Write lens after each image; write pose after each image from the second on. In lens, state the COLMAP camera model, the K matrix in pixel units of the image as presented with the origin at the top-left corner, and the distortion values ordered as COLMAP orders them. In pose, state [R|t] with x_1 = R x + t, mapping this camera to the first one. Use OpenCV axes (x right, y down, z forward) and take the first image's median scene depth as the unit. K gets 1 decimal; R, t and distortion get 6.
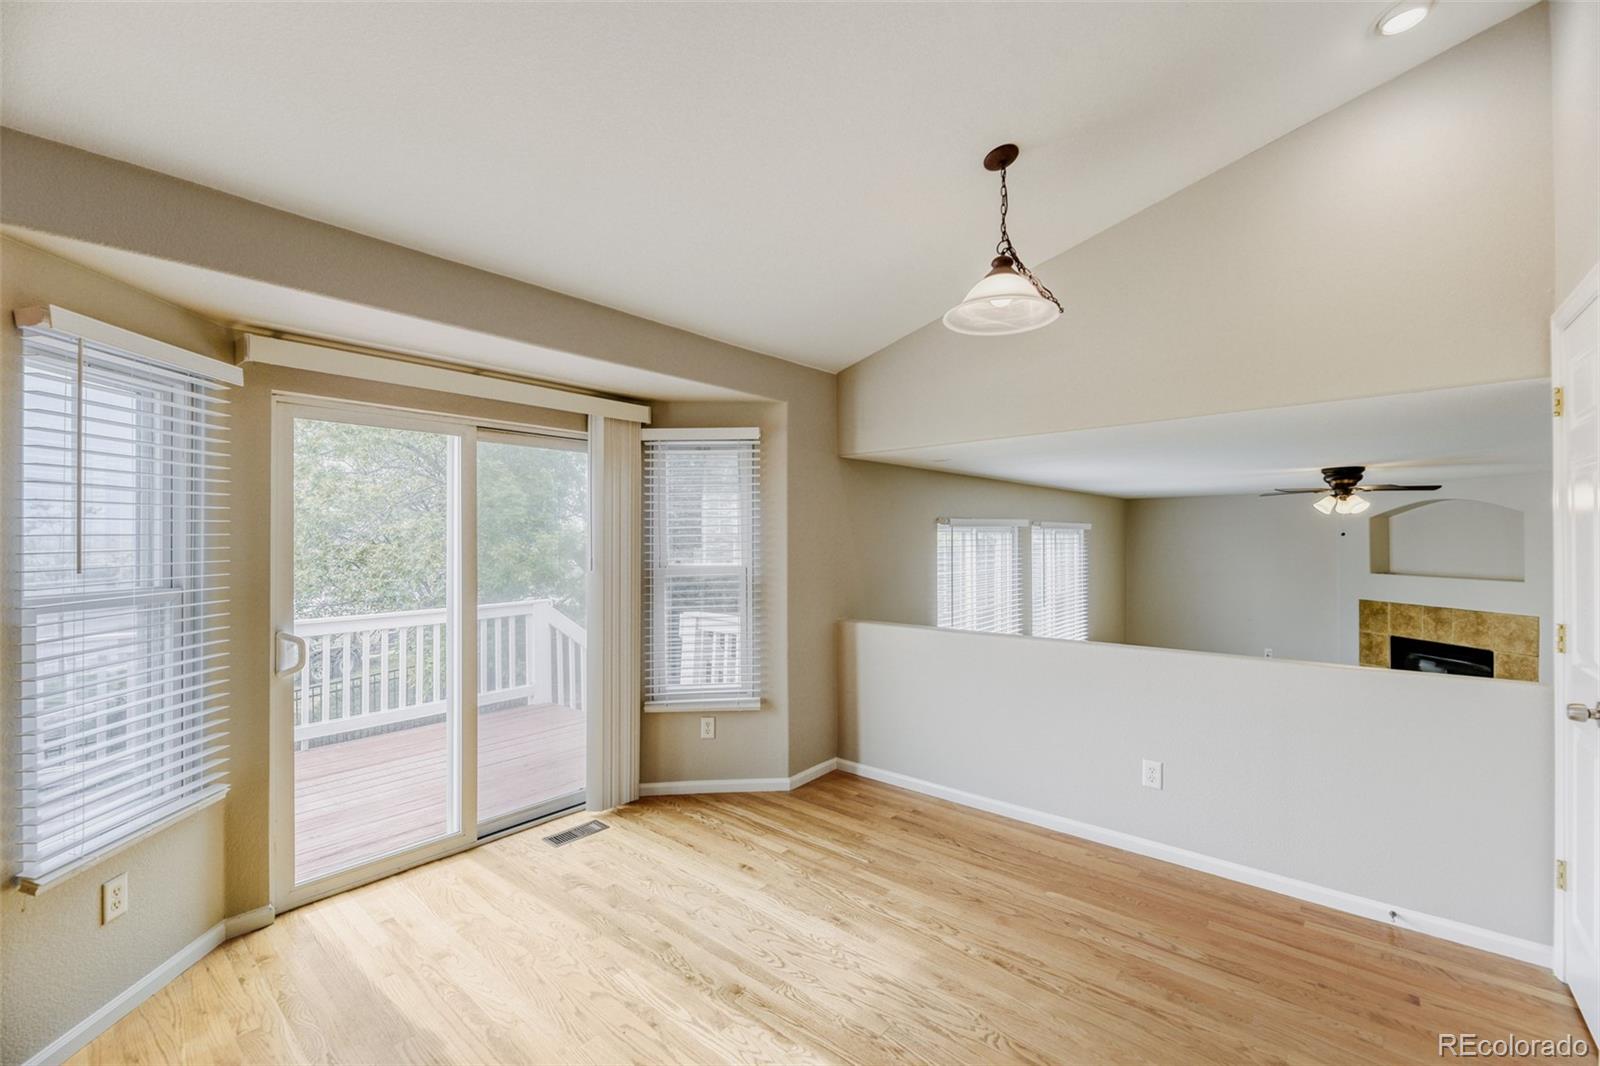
lens RADIAL K [[649.1, 0, 811.3], [0, 649.1, 537.5], [0, 0, 1]] dist [0.002116, -0.002127]
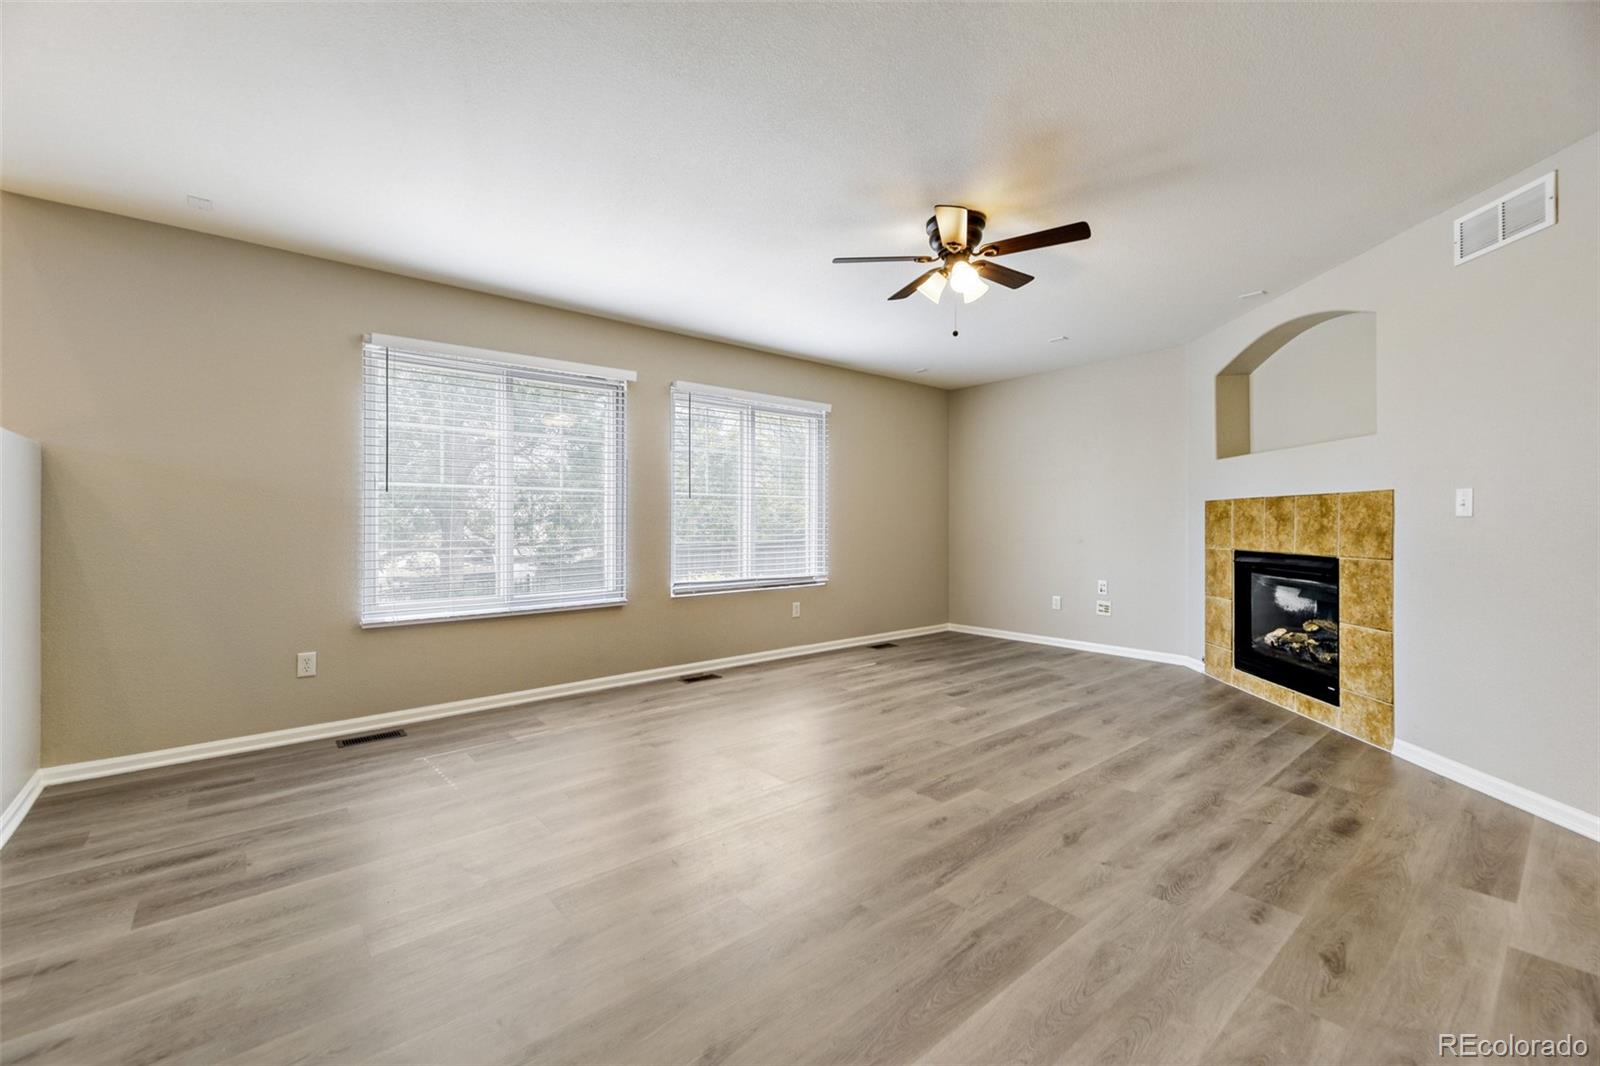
lens RADIAL K [[649.1, 0, 755.9], [0, 649.1, 536.5], [0, 0, 1]] dist [0.002116, -0.002127]
pose [[0.978715, 0.015132, -0.204664, 1.219577], [-0.009254, 0.999518, 0.029650, 0.268923], [0.205014, -0.027125, 0.978383, 0.575179]]
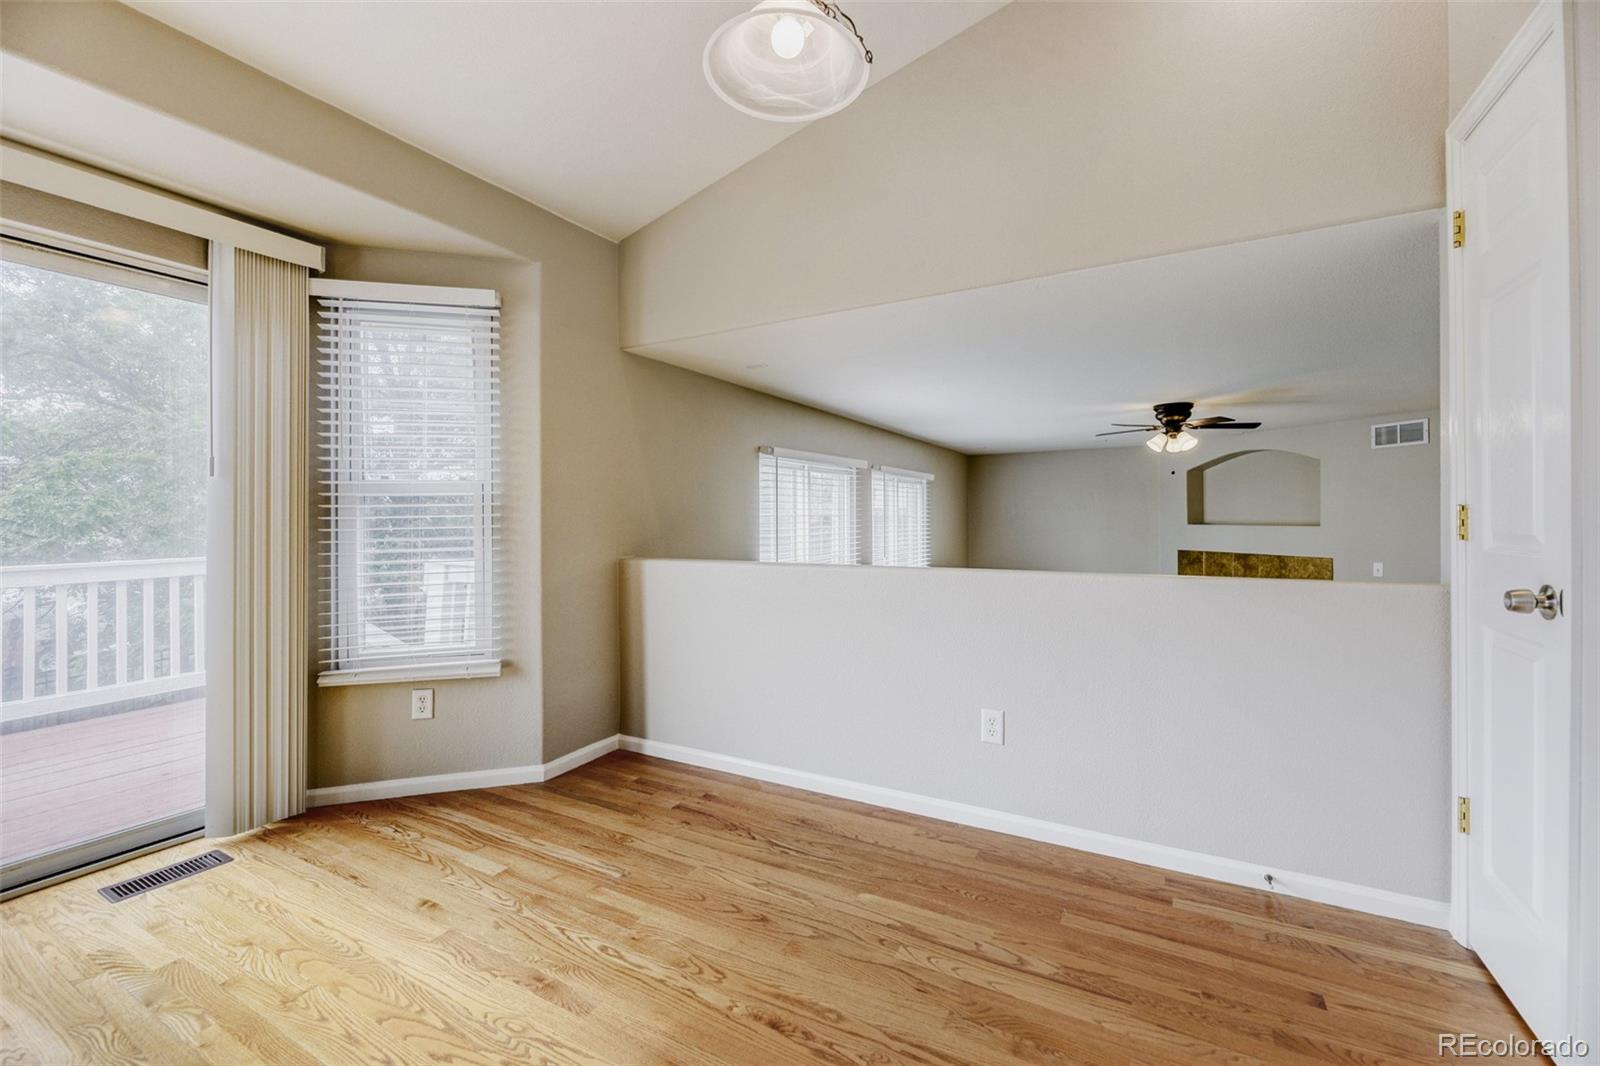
lens RADIAL K [[649.1, 0, 797.4], [0, 649.1, 521.5], [0, 0, 1]] dist [0.002116, -0.002127]
pose [[0.981831, -0.004180, 0.189711, 0.121641], [0.002787, 0.999967, 0.007607, 0.092741], [-0.189737, -0.006940, 0.981811, 0.230784]]
